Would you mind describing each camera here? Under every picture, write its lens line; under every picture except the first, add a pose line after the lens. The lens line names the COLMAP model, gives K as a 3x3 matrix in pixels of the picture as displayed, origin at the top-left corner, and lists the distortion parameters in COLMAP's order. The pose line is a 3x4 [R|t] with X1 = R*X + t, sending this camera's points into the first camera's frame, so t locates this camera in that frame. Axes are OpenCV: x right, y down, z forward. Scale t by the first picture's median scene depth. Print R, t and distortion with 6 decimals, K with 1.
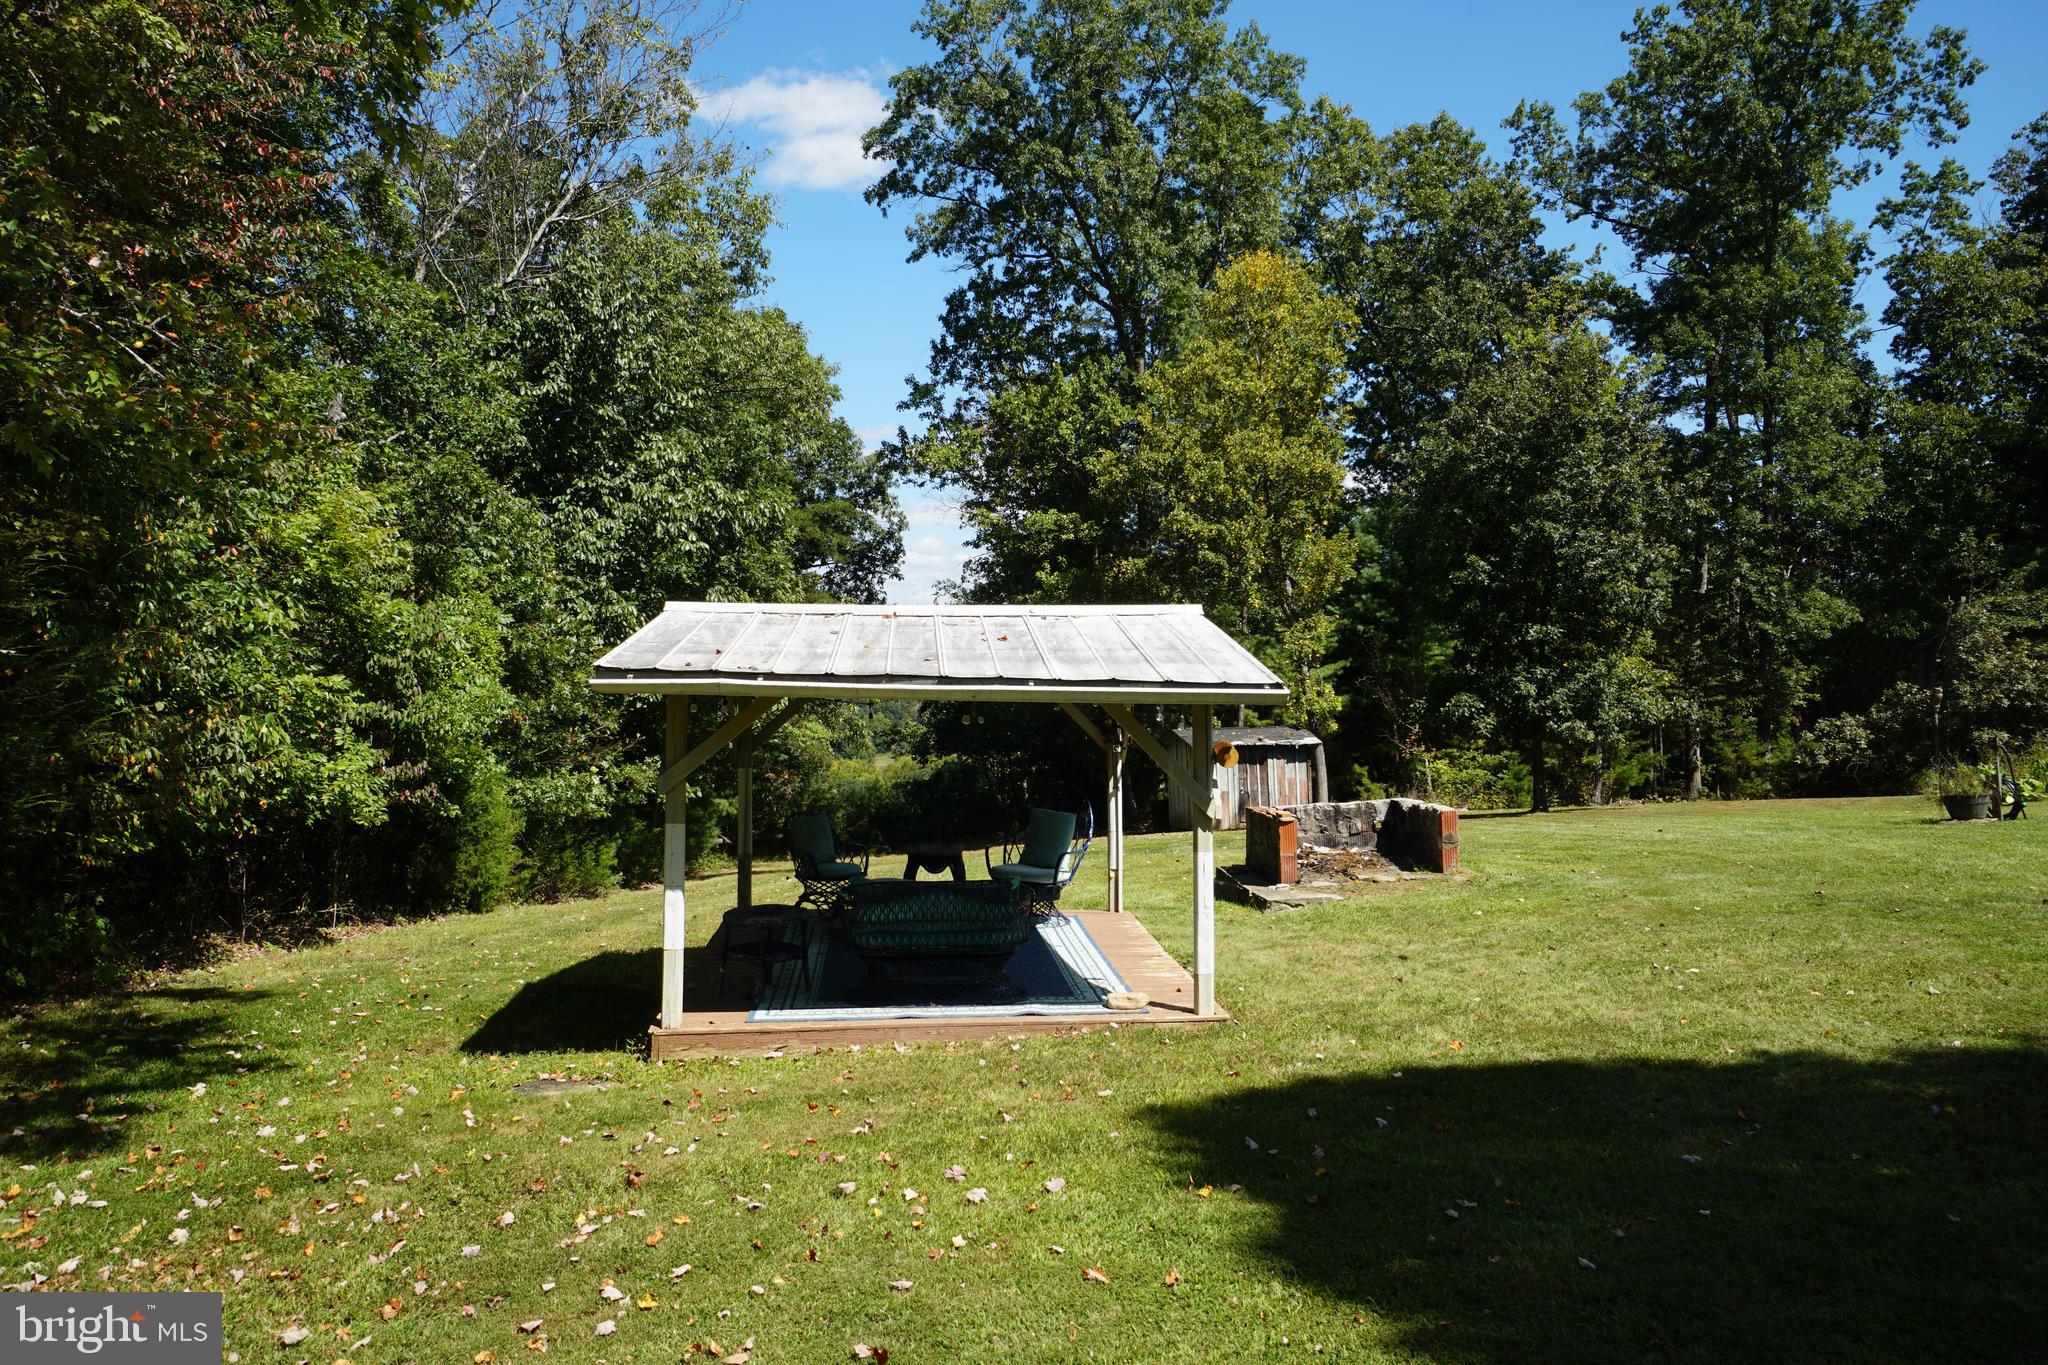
lens RADIAL K [[1472.5, 0, 1026.4], [0, 1472.5, 685.3], [0, 0, 1]] dist [0.031127, 0.006493]
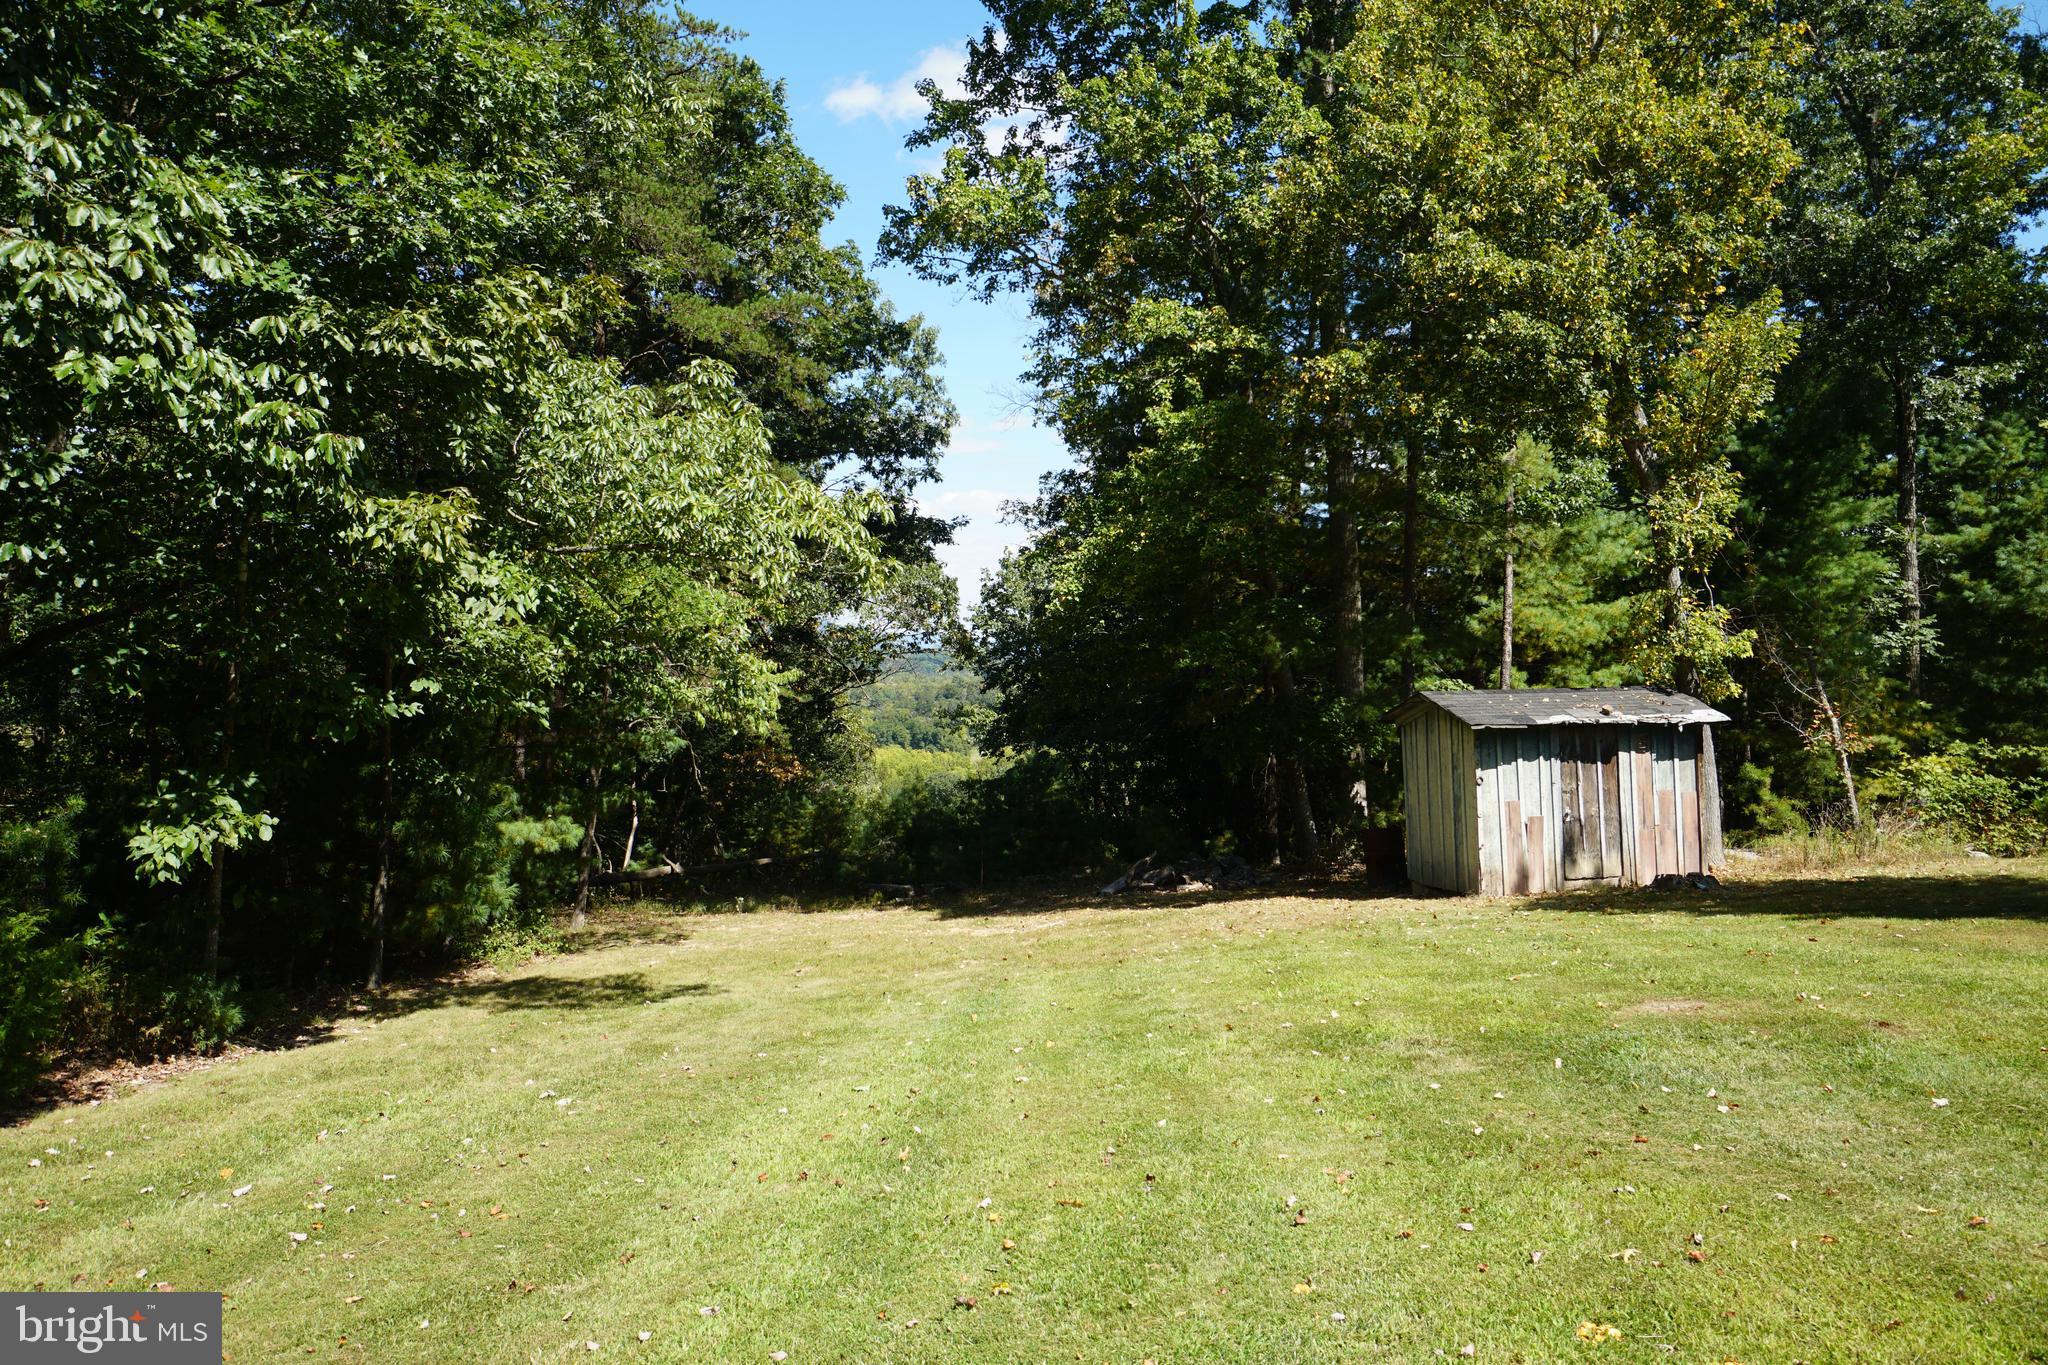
lens RADIAL K [[1472.5, 0, 1024.8], [0, 1472.5, 678.2], [0, 0, 1]] dist [0.031127, 0.006493]
pose [[0.997682, 0.004146, -0.067922, -0.000890], [-0.004254, 0.999990, -0.001446, 0.023452], [0.067915, 0.001731, 0.997690, 0.426301]]
